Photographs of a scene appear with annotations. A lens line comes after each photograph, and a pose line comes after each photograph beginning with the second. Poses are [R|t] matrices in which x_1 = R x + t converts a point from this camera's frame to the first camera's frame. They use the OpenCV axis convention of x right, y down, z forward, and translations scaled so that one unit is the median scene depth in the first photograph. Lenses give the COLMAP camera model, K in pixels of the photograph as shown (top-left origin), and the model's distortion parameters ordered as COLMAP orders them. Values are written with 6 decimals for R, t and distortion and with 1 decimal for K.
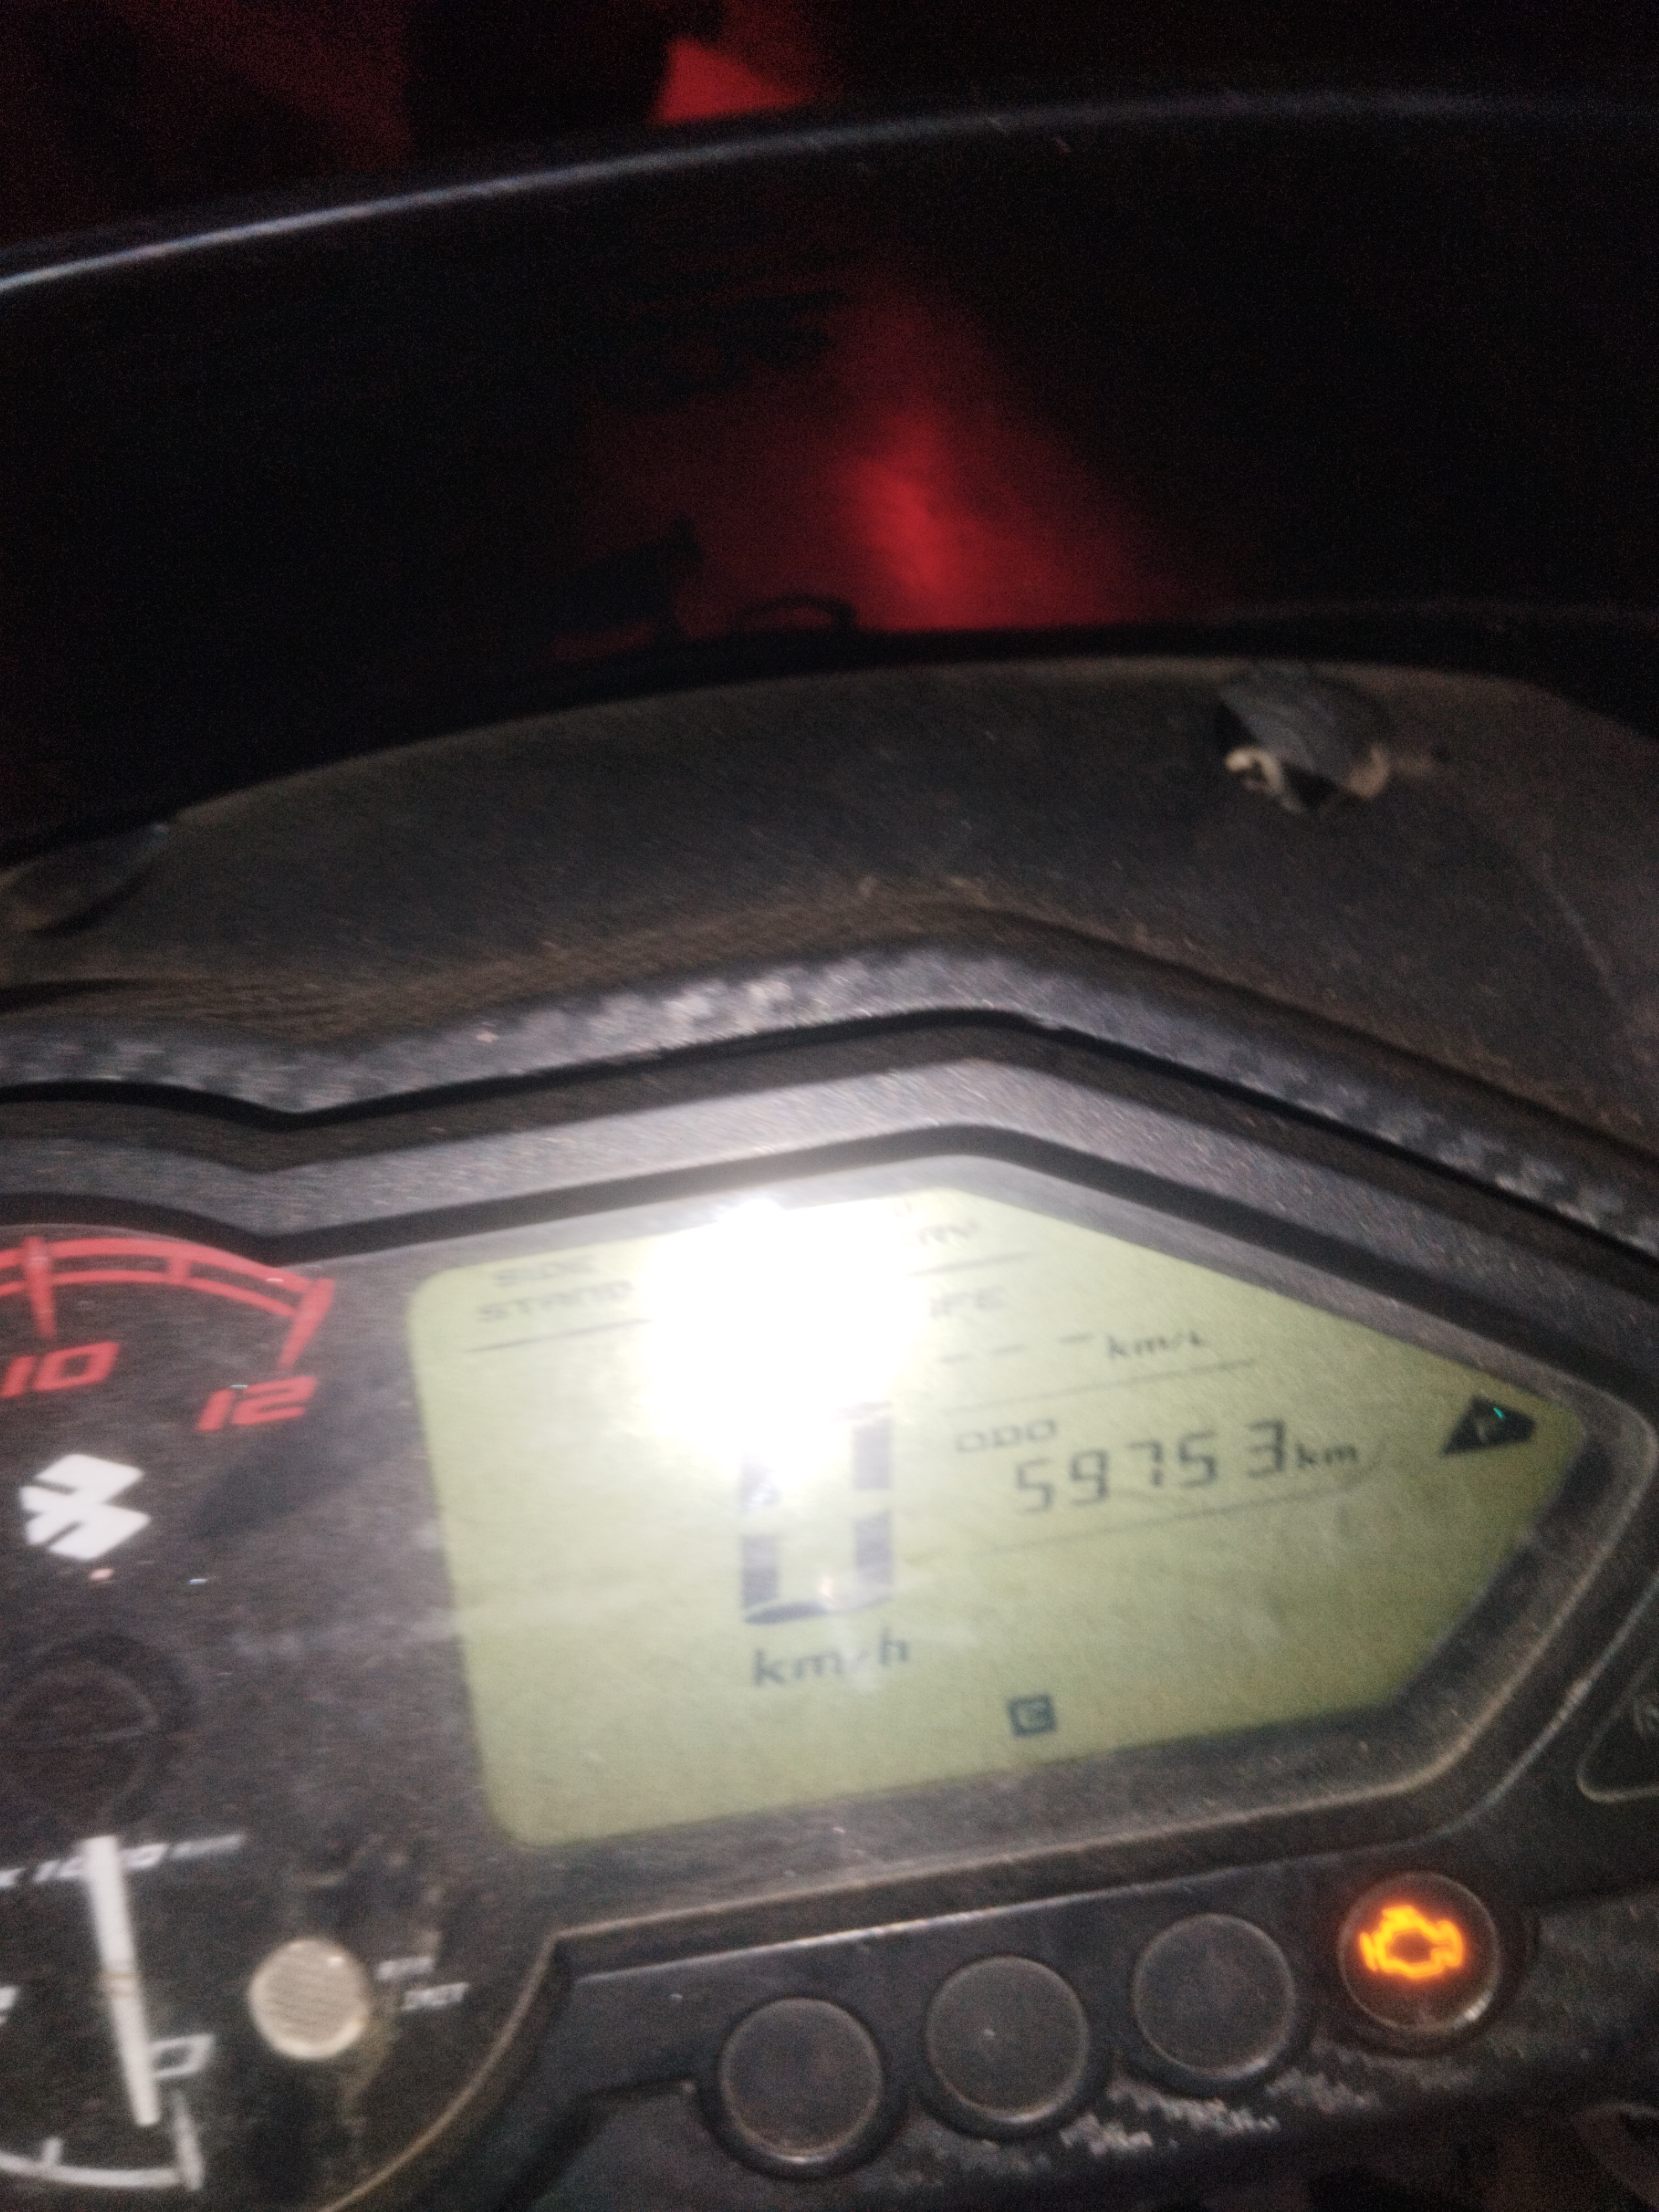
lens RADIAL K [[1953.2, 0, 810.7], [0, 1953.2, 1105.2], [0, 0, 1]] dist [0.044315, -0.159987]
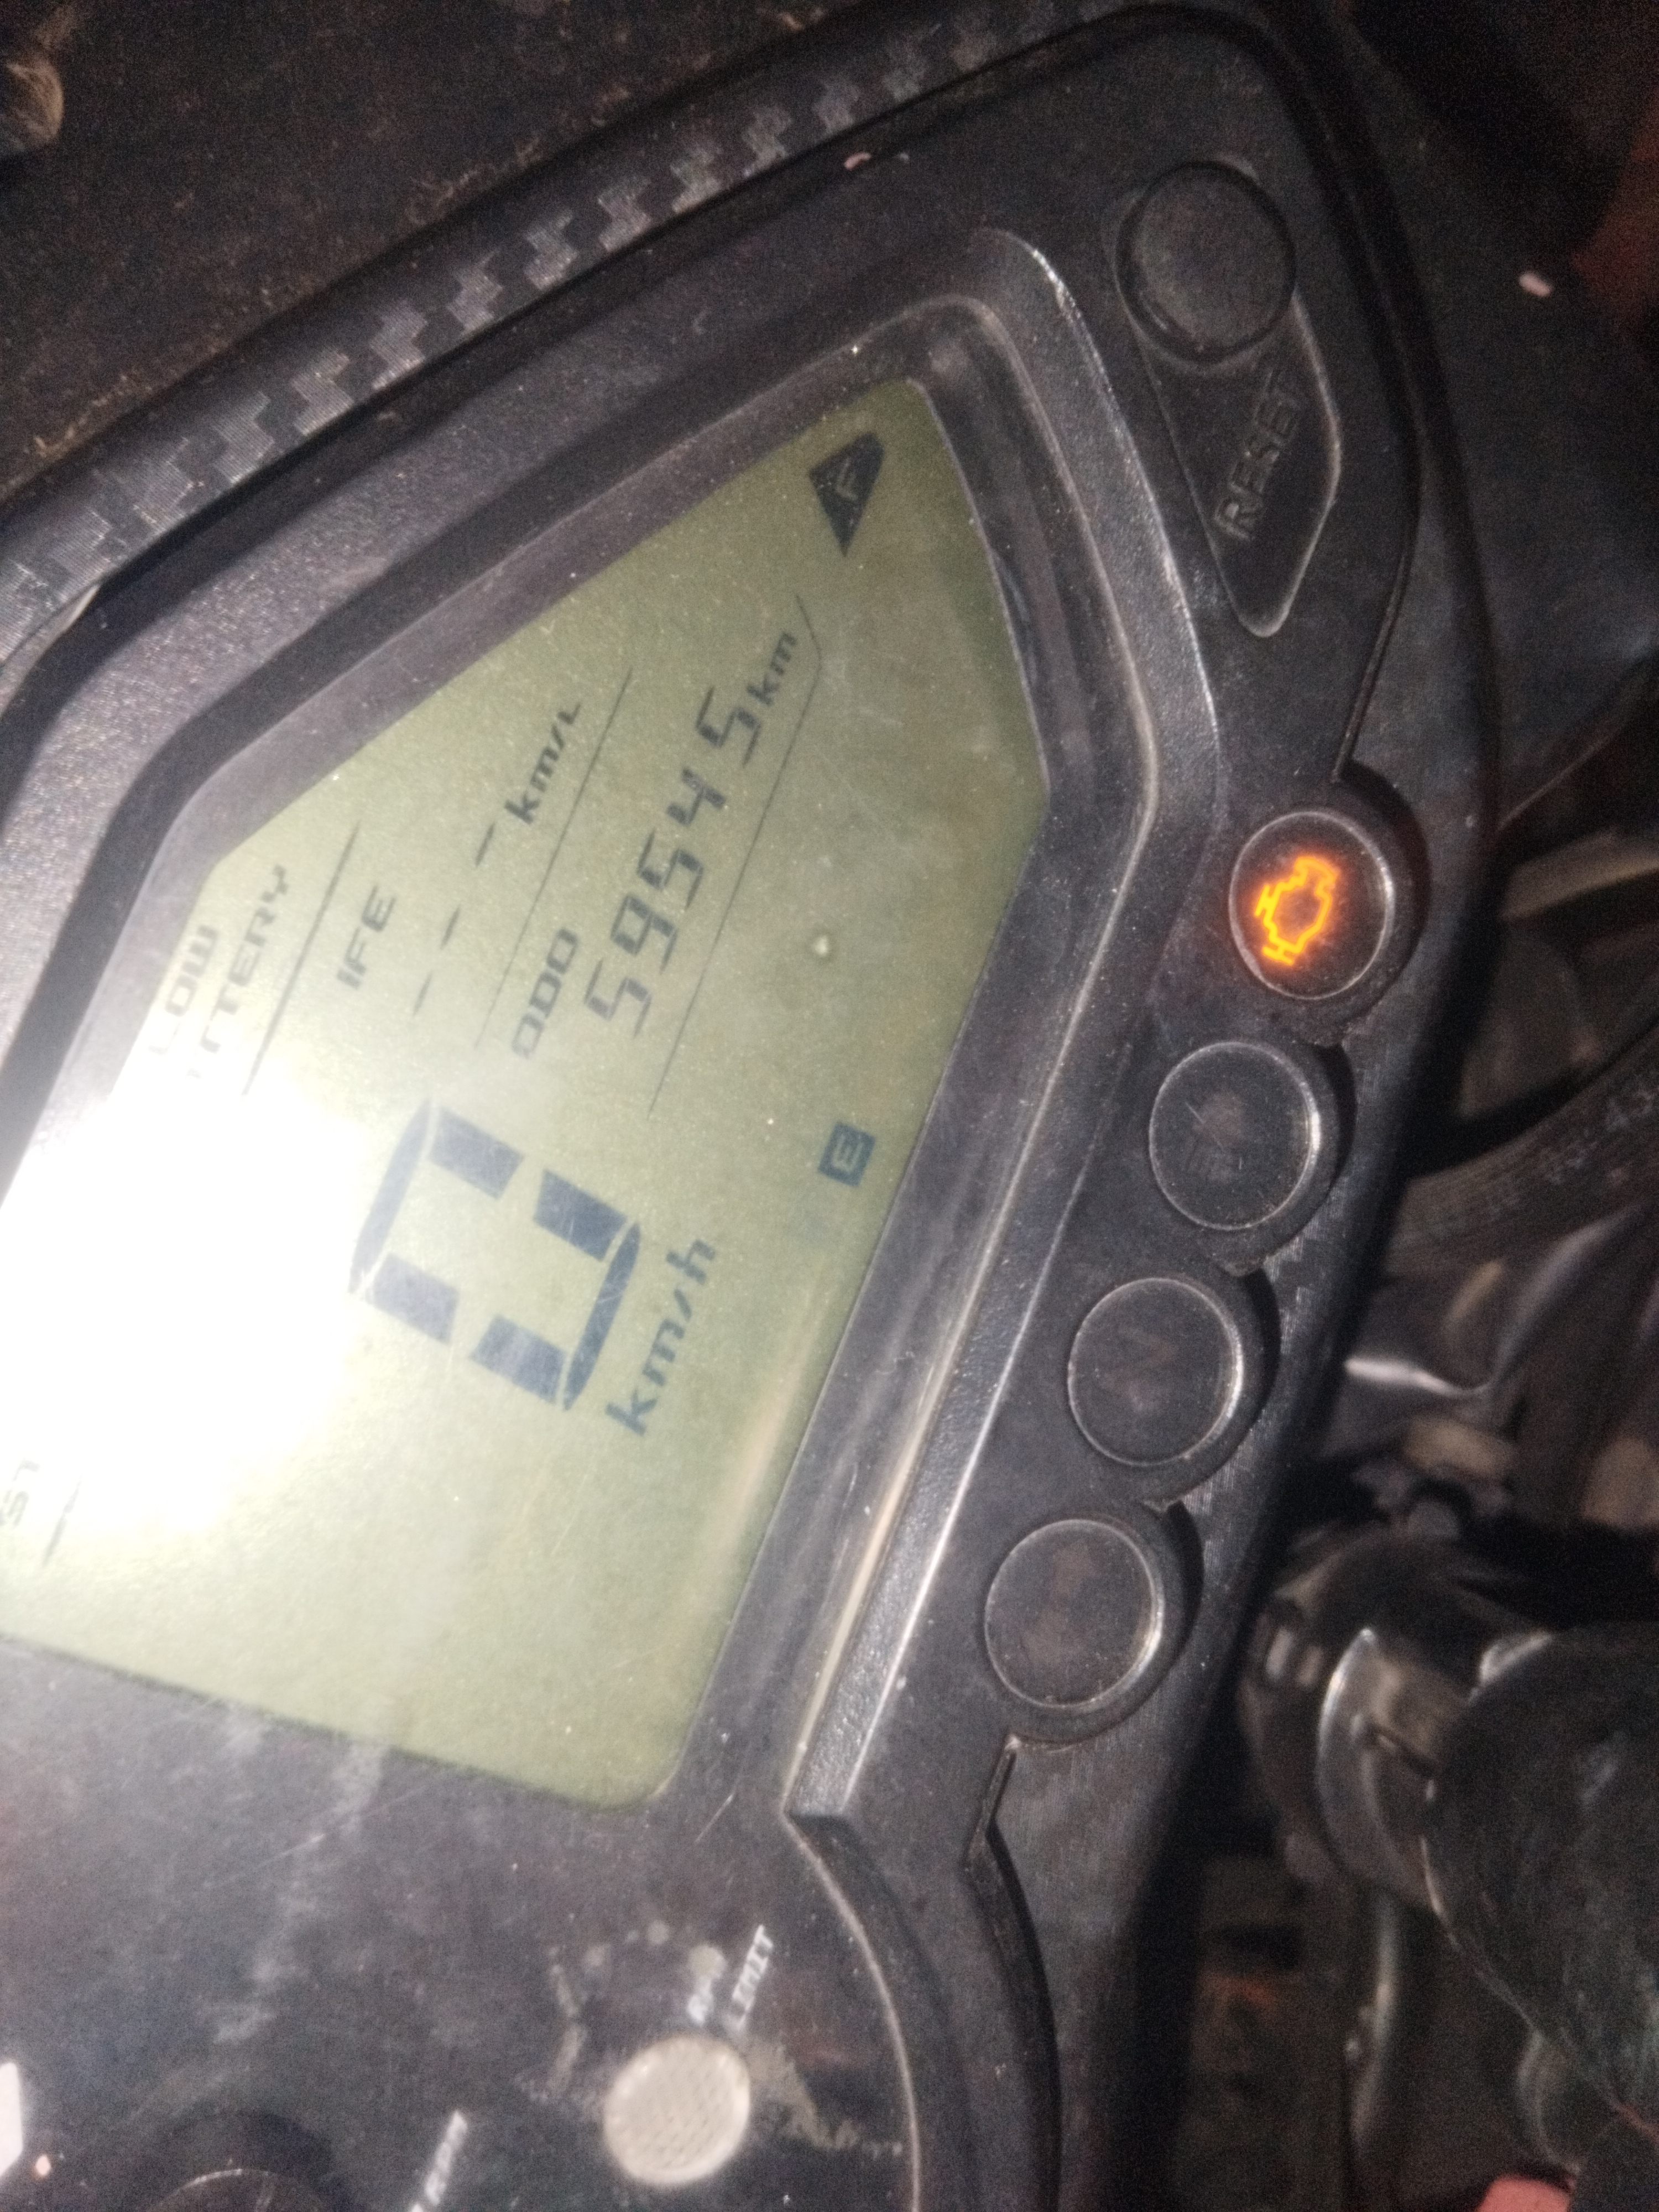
lens RADIAL K [[1925.0, 0, 841.1], [0, 1925.0, 1116.7], [0, 0, 1]] dist [0.043906, -0.152035]
pose [[0.499034, -0.849647, 0.170485, -0.012340], [0.788051, 0.526776, 0.318563, 0.046152], [-0.360474, -0.024623, 0.932444, 0.253560]]
